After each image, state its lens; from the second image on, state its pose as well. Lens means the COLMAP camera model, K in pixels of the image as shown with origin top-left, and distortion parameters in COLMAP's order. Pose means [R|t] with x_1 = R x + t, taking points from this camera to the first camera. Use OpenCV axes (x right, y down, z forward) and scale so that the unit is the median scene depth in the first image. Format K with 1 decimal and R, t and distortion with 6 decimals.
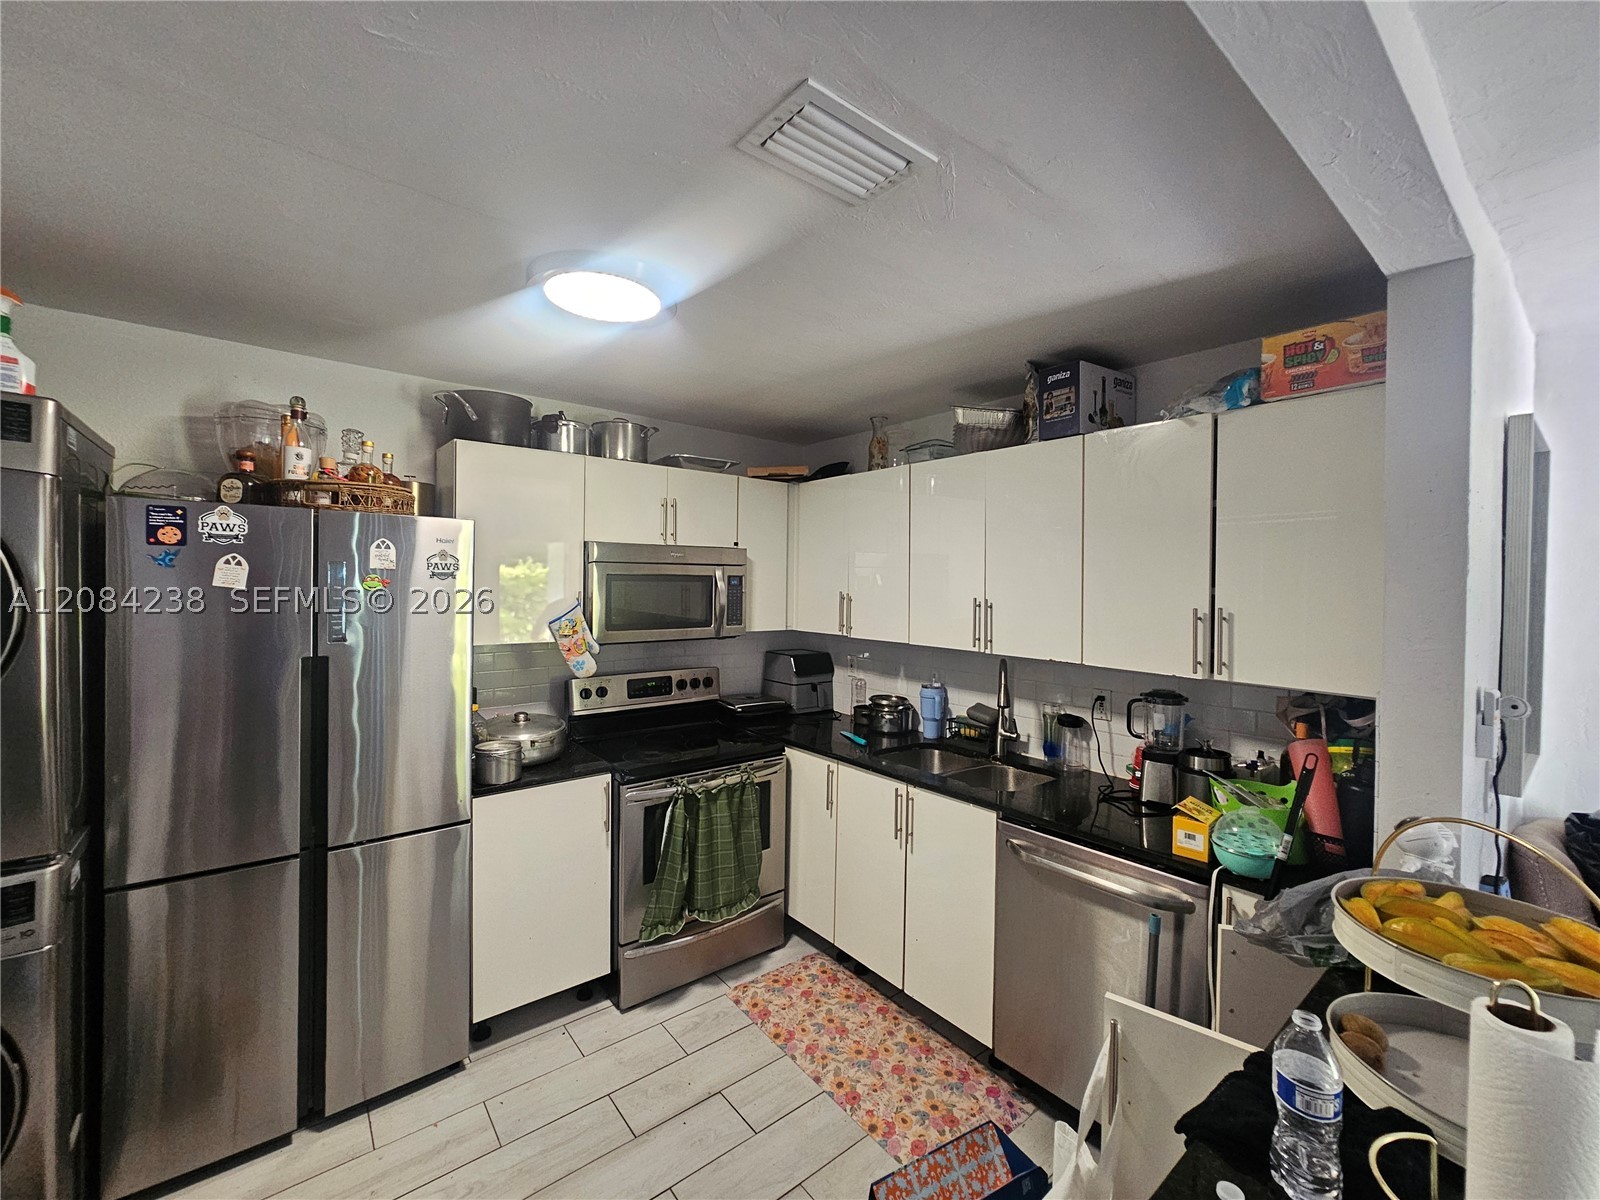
lens RADIAL K [[659.5, 0, 798.1], [0, 659.5, 593.9], [0, 0, 1]] dist [-0.009777, 0.004619]
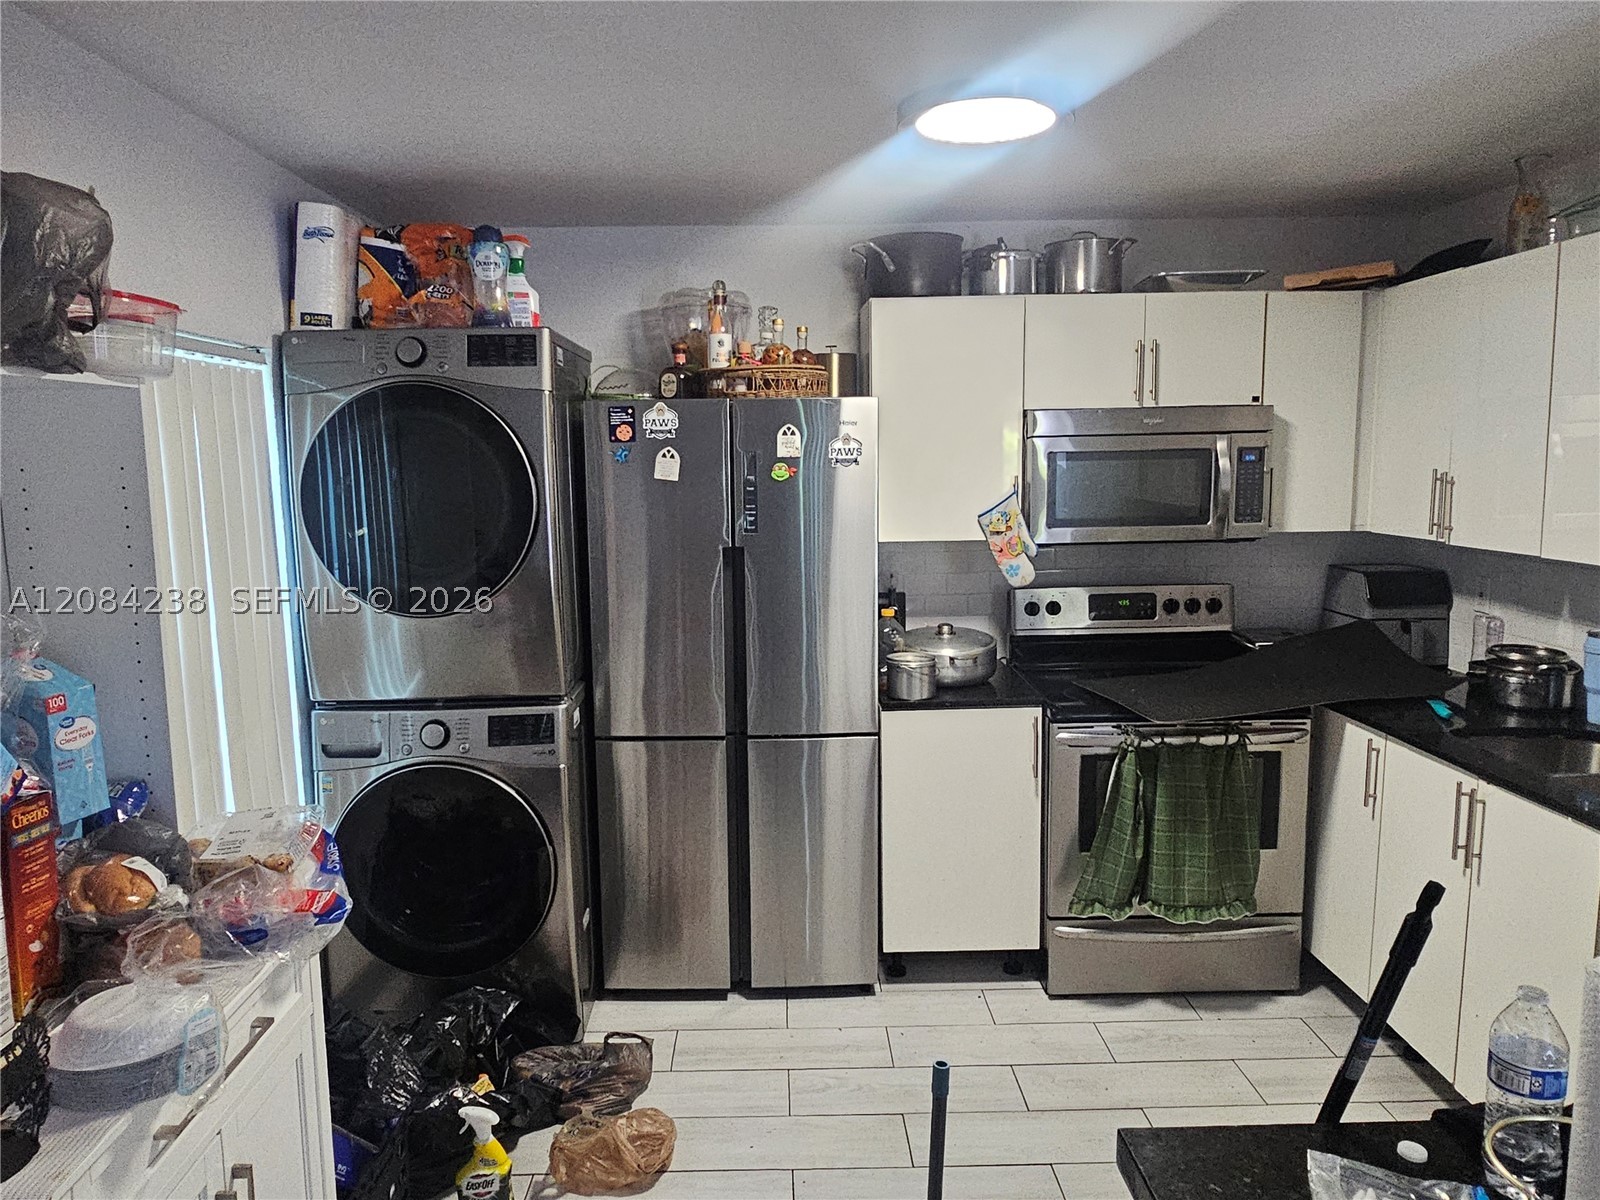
lens RADIAL K [[1061.4, 0, 781.2], [0, 1061.4, 597.7], [0, 0, 1]] dist [-0.024593, 0.033813]
pose [[0.787565, 0.055359, -0.613740, 0.240803], [0.017209, 0.993592, 0.111705, -0.005778], [0.615991, -0.098536, 0.781566, -0.173451]]
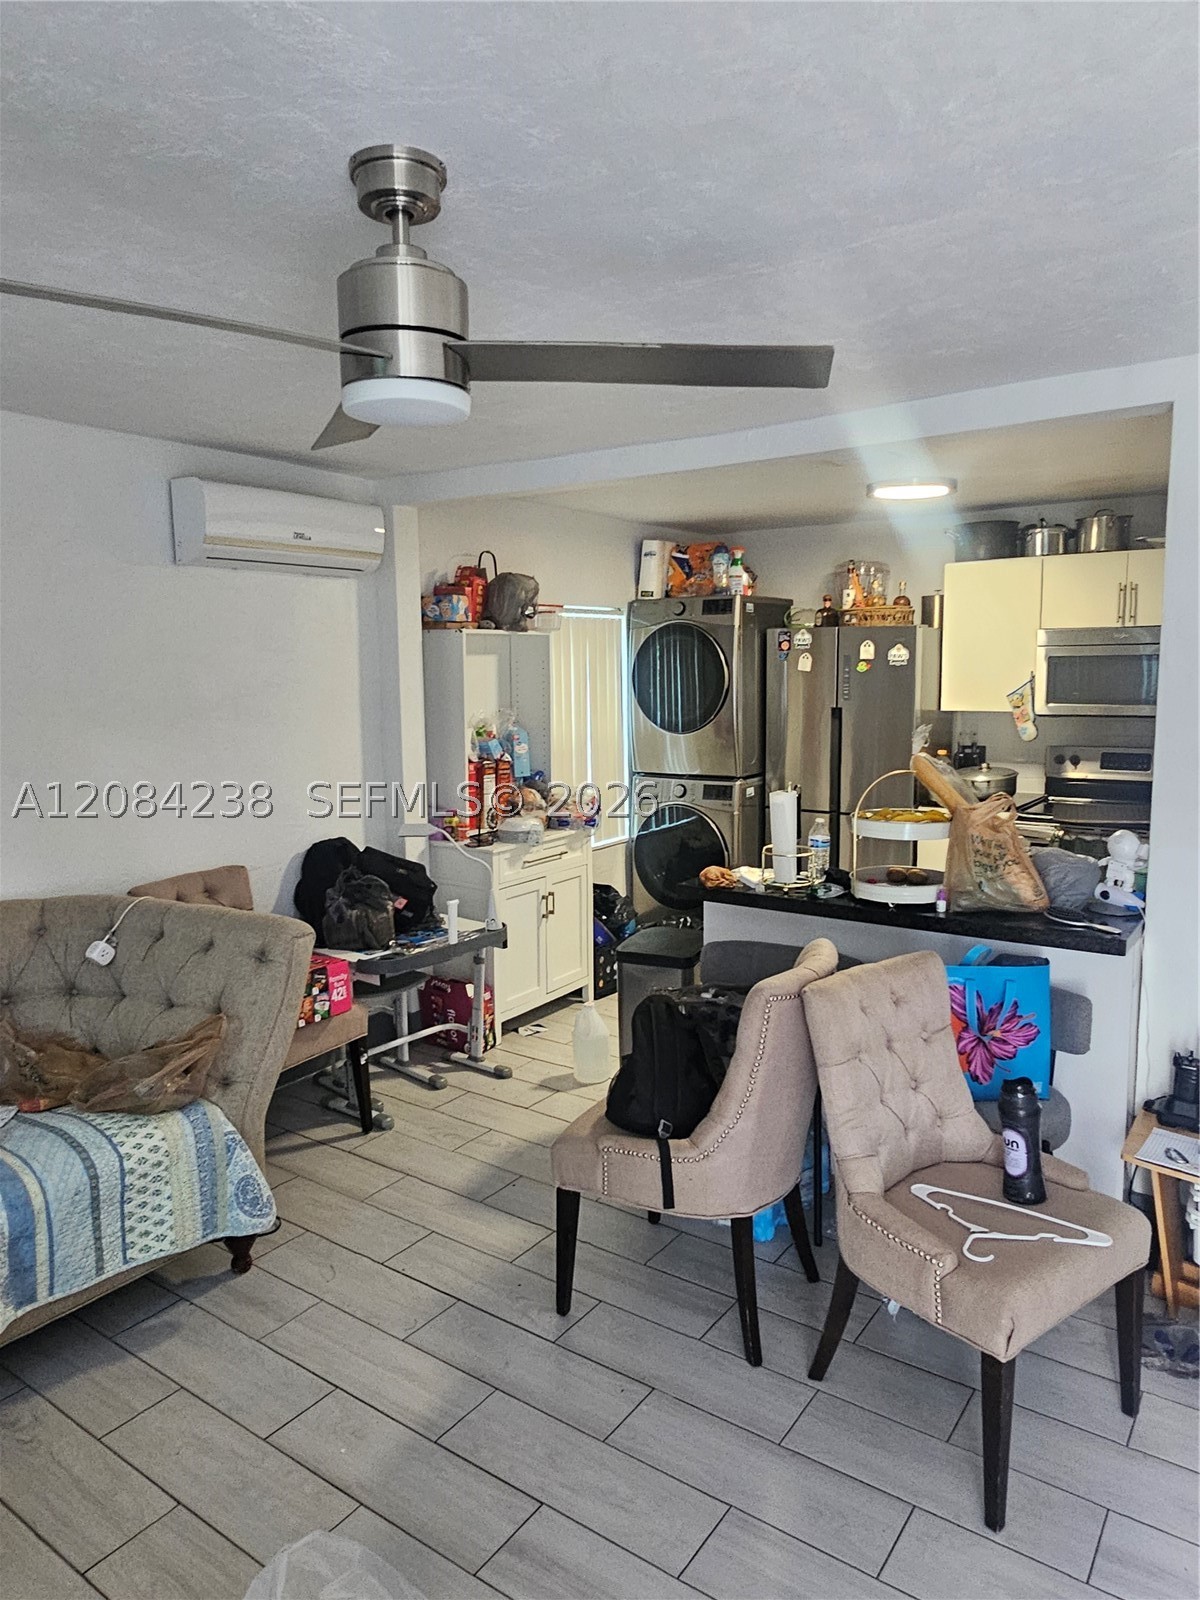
lens RADIAL K [[1061.4, 0, 600.0], [0, 1061.4, 800.0], [0, 0, 1]] dist [-0.024593, 0.033813]
pose [[0.272237, 0.104619, -0.956526, 1.458165], [-0.000442, 0.994085, 0.108601, 0.022802], [0.962230, -0.029143, 0.270673, -0.340352]]
